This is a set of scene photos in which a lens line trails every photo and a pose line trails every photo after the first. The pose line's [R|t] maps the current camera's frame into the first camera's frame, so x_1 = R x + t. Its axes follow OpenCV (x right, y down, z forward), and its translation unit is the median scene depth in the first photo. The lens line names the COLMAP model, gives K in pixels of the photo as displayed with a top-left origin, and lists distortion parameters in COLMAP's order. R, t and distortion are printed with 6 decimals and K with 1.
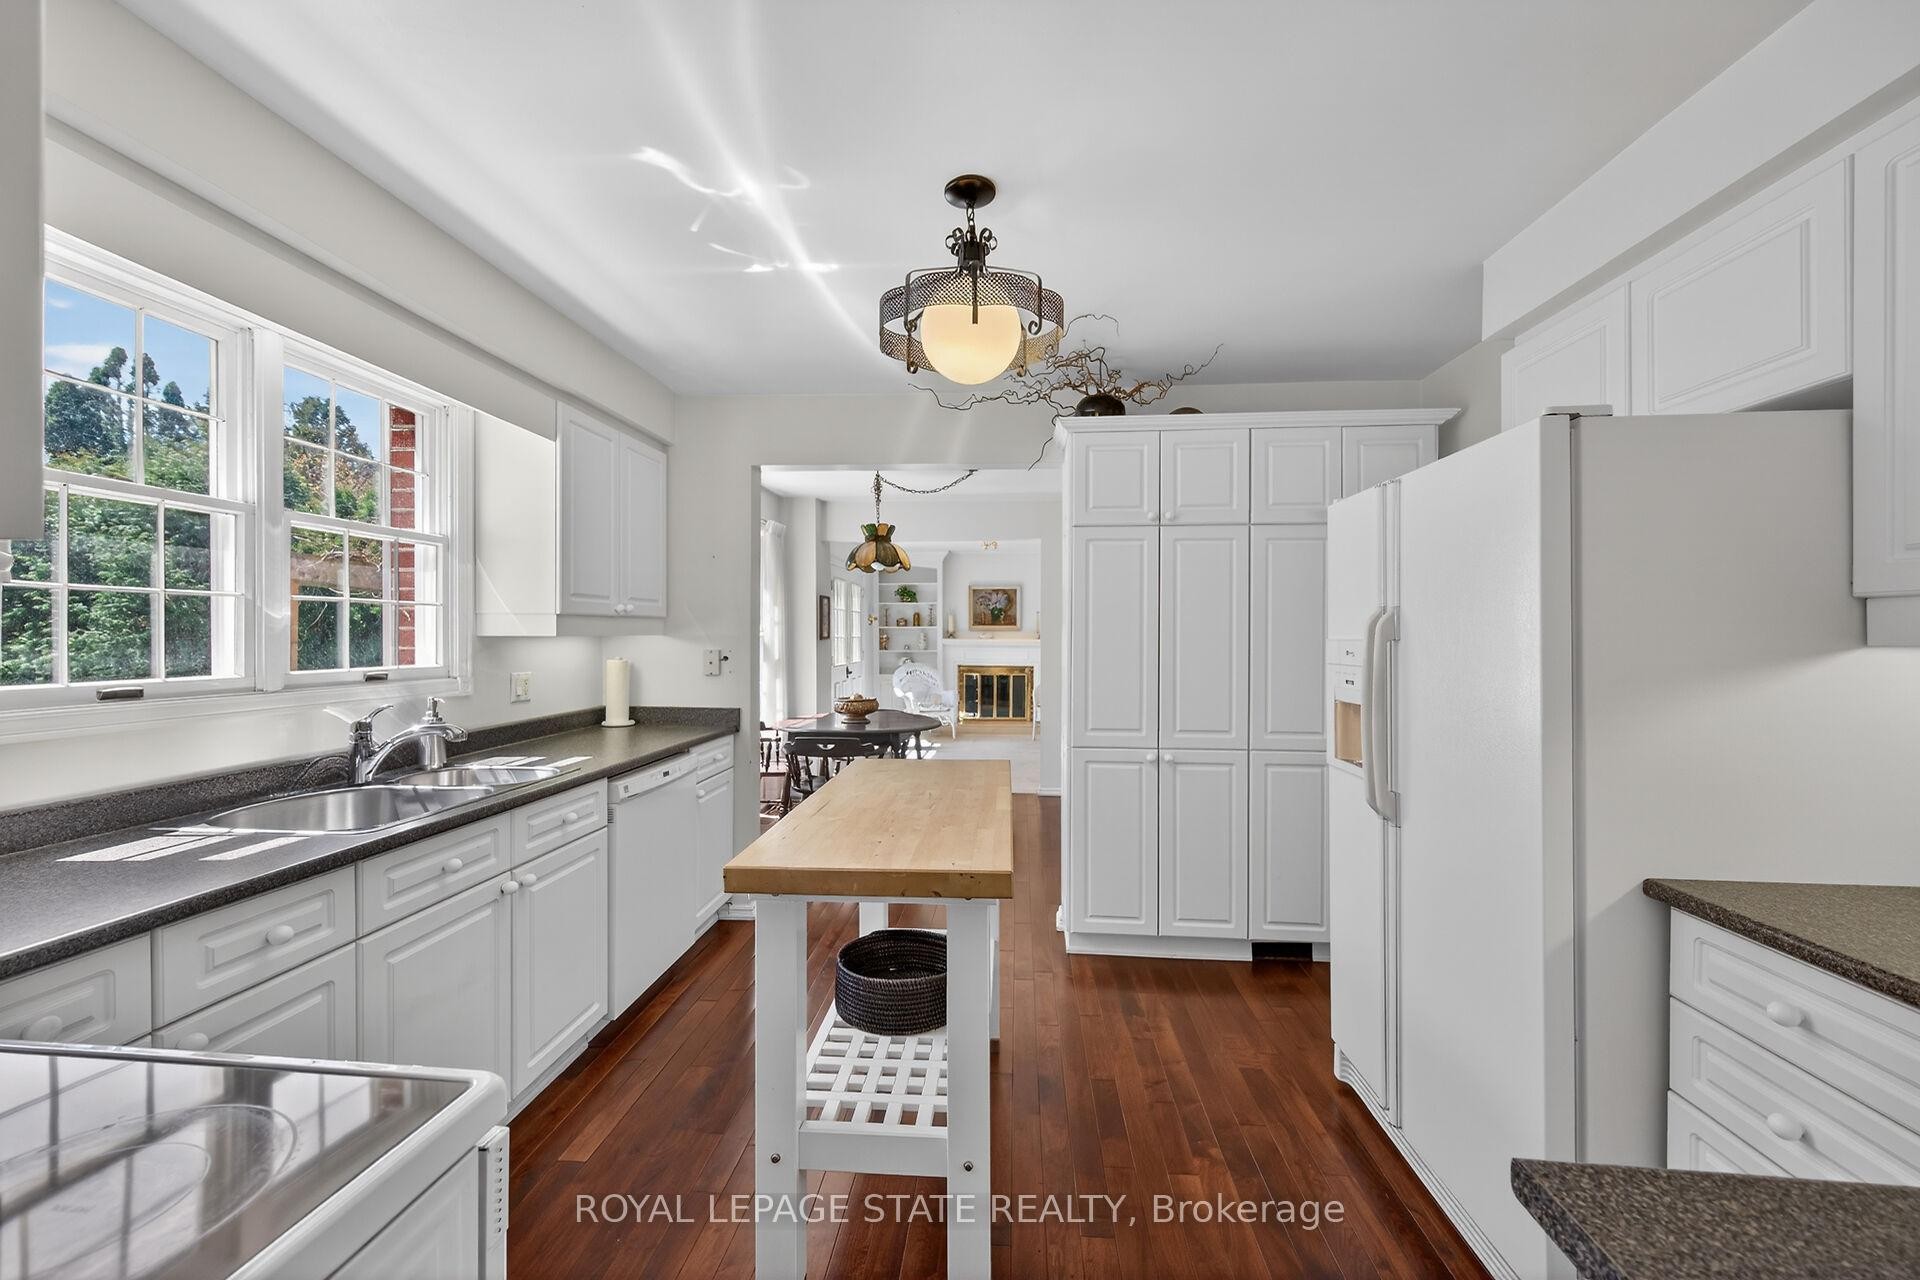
lens RADIAL K [[757.8, 0, 951.2], [0, 757.8, 631.3], [0, 0, 1]] dist [0.020936, 0.000009]
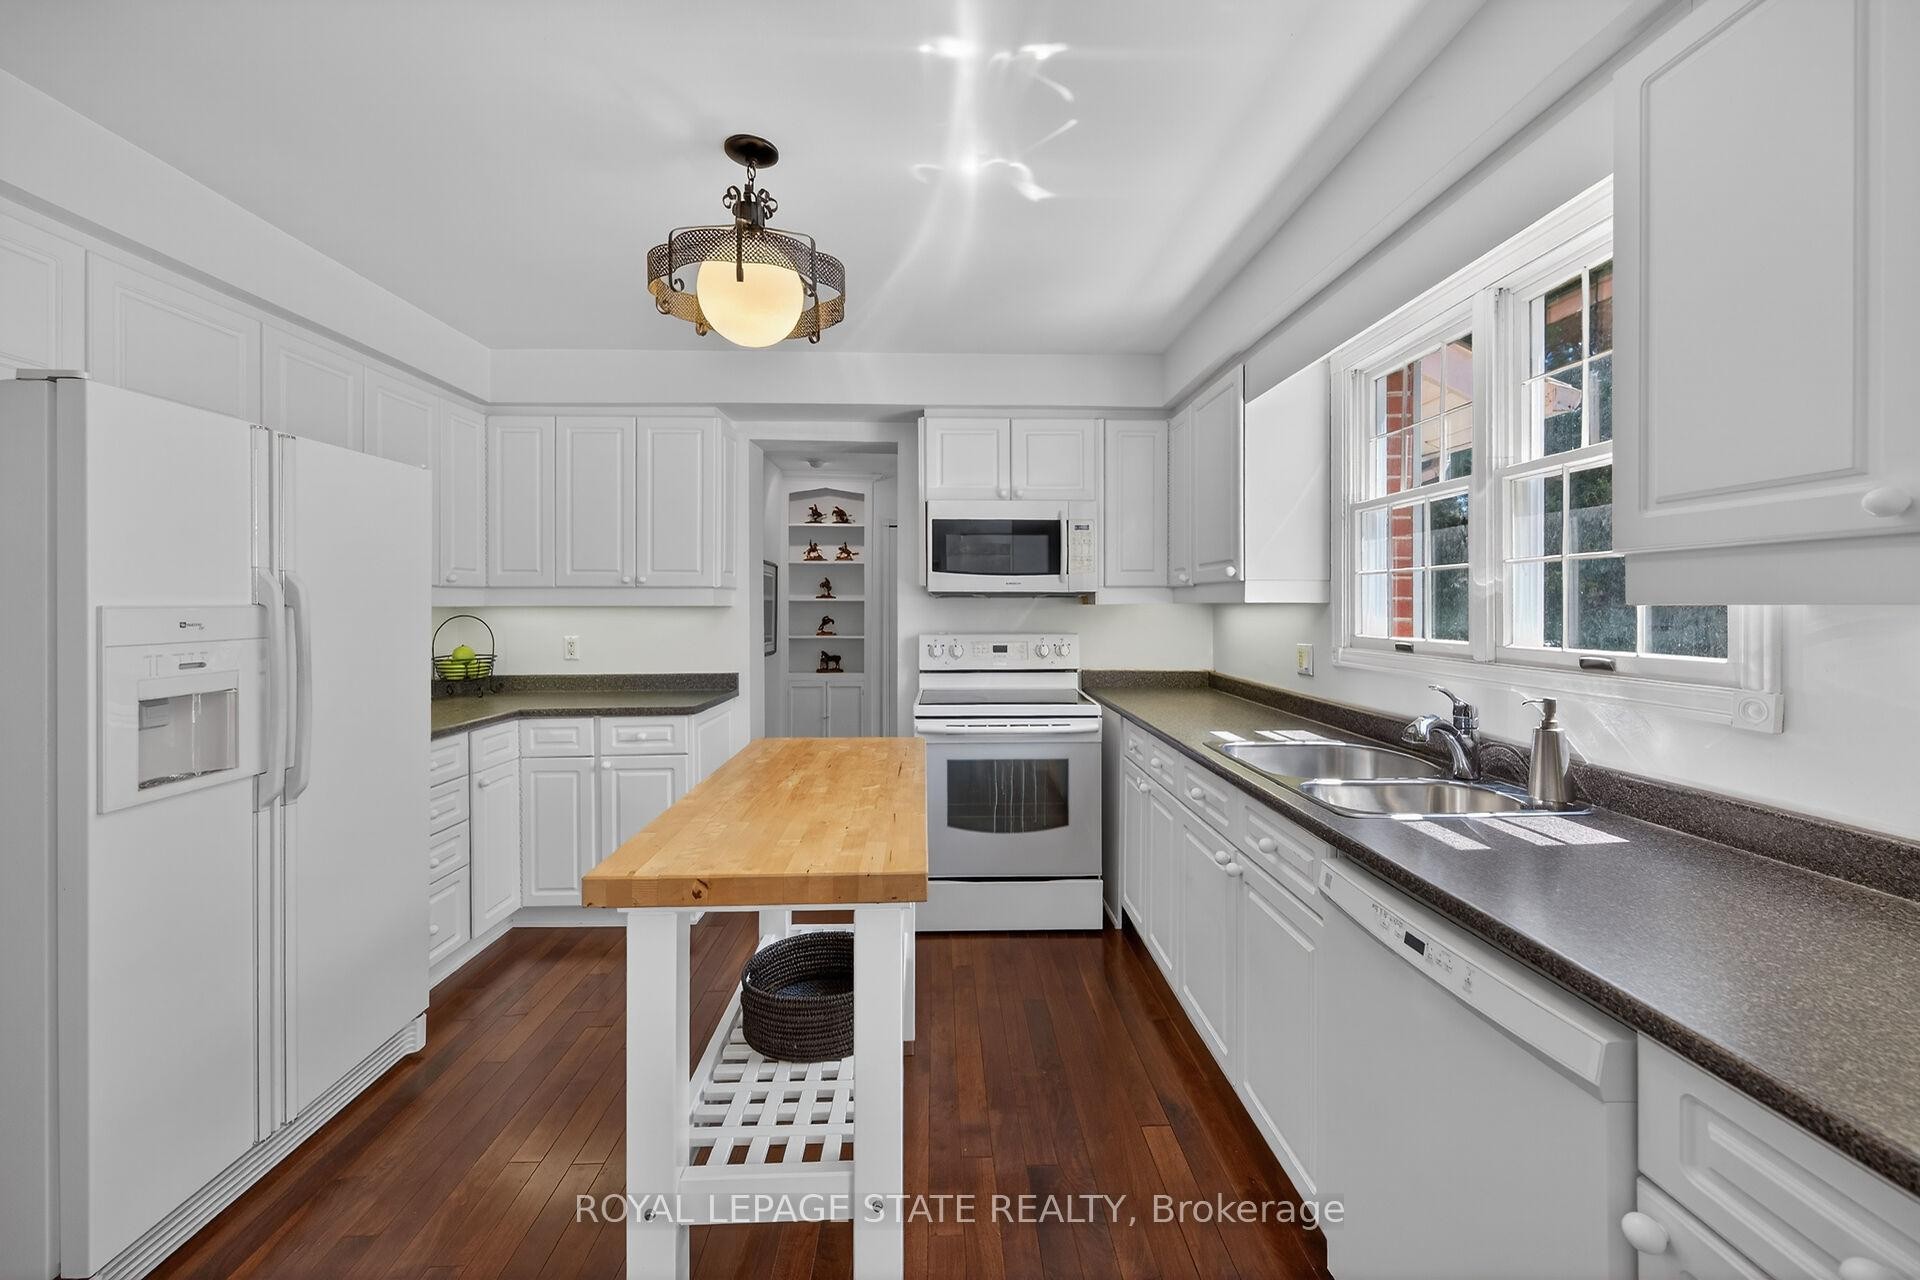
lens RADIAL K [[789.4, 0, 980.3], [0, 789.4, 613.4], [0, 0, 1]] dist [-0.001112, 0.000110]
pose [[-0.991427, 0.002689, -0.130634, -0.120335], [0.002978, 0.999994, -0.002018, 0.016222], [0.130627, -0.002390, -0.991429, 1.852016]]
